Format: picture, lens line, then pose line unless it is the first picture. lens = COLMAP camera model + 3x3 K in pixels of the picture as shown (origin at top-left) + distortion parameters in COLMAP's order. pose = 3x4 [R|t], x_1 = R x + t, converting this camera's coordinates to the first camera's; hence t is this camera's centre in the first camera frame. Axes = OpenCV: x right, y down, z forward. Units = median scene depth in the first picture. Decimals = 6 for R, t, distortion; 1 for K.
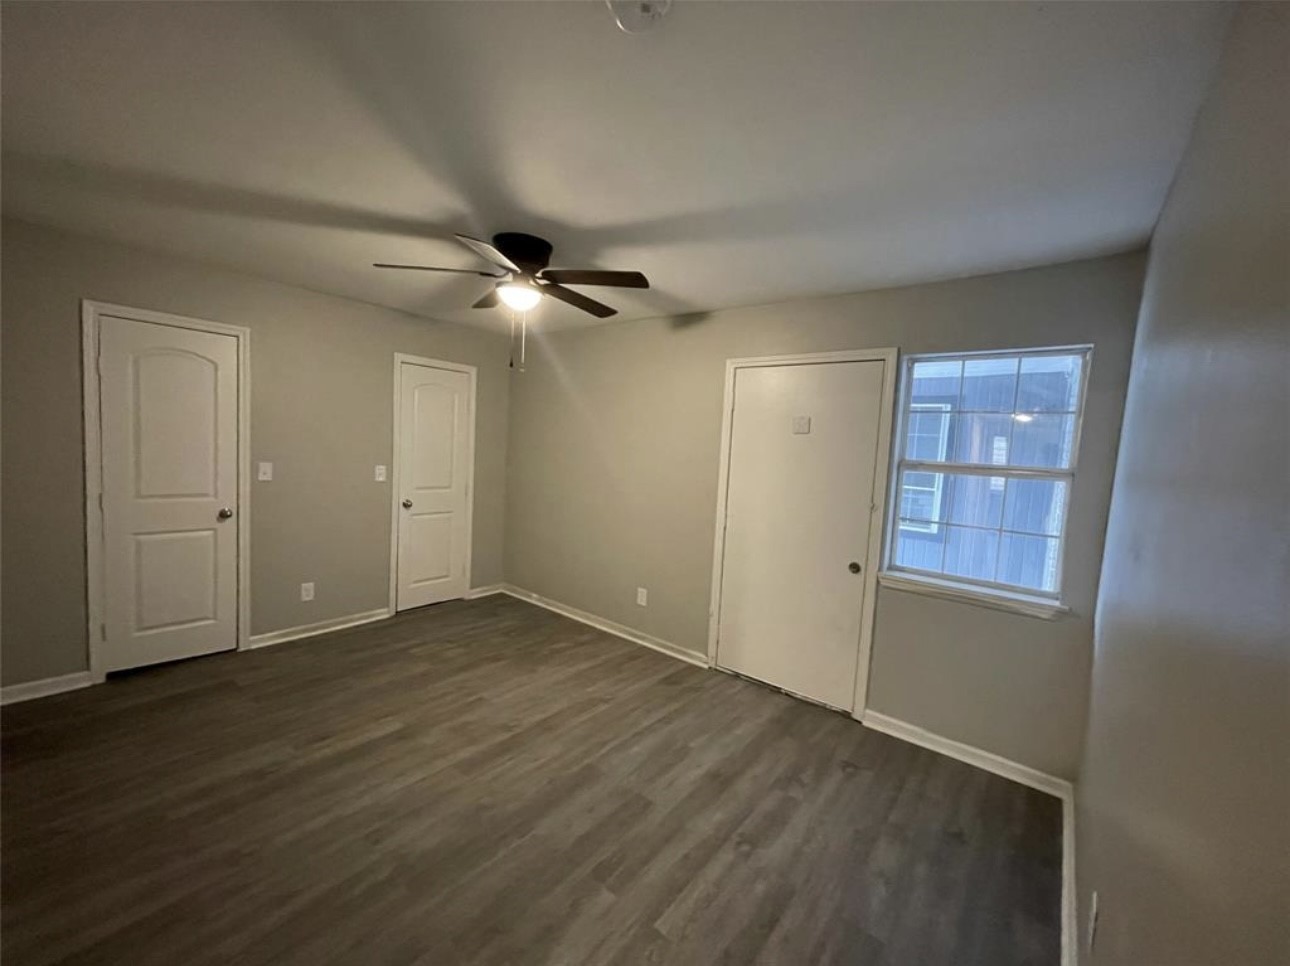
lens RADIAL K [[520.2, 0, 635.7], [0, 520.2, 483.6], [0, 0, 1]] dist [-0.002353, 0.000467]
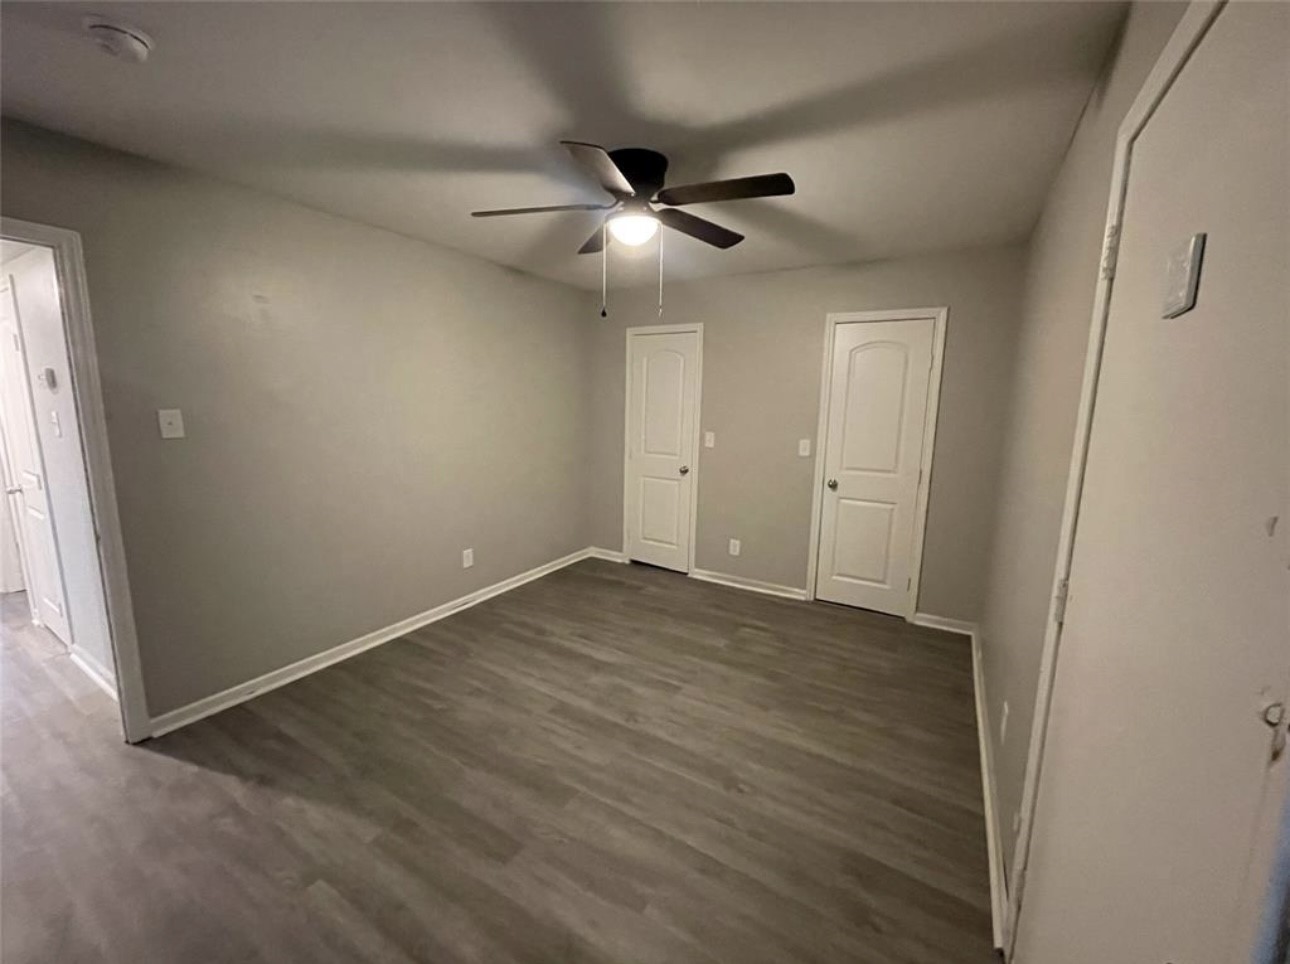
lens RADIAL K [[520.2, 0, 635.7], [0, 520.2, 482.6], [0, 0, 1]] dist [-0.002353, 0.000467]
pose [[0.133178, 0.102388, -0.985789, 0.560061], [-0.087190, 0.992003, 0.091254, -0.022092], [0.987249, 0.073798, 0.141040, 0.771913]]
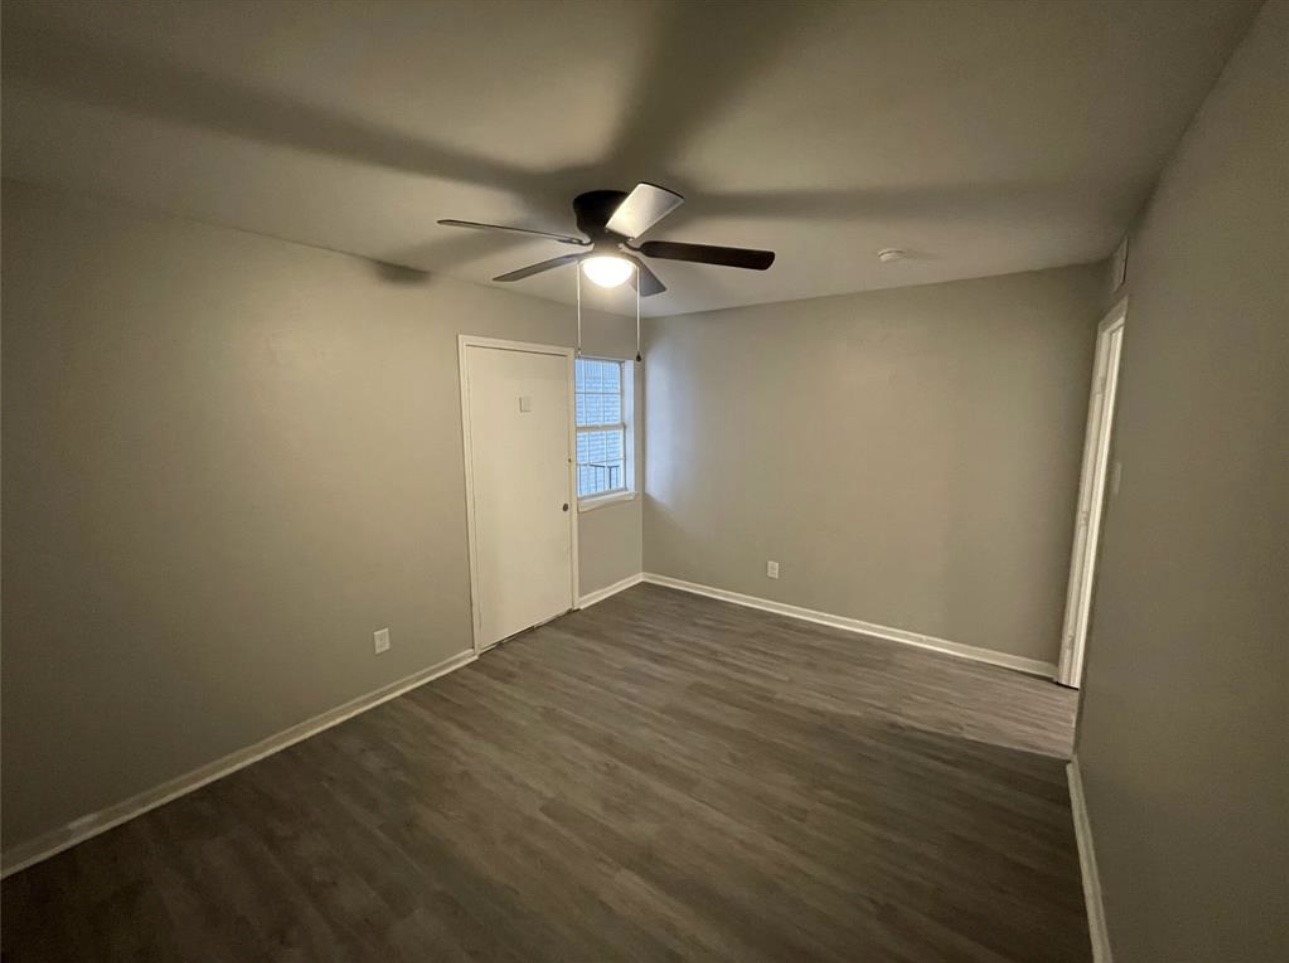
lens RADIAL K [[519.8, 0, 635.2], [0, 519.8, 482.1], [0, 0, 1]] dist [-0.002353, 0.000467]
pose [[-0.050422, -0.197783, 0.978948, -0.923655], [0.084492, 0.975836, 0.201507, -0.165346], [-0.995148, 0.092873, -0.032493, 0.858197]]
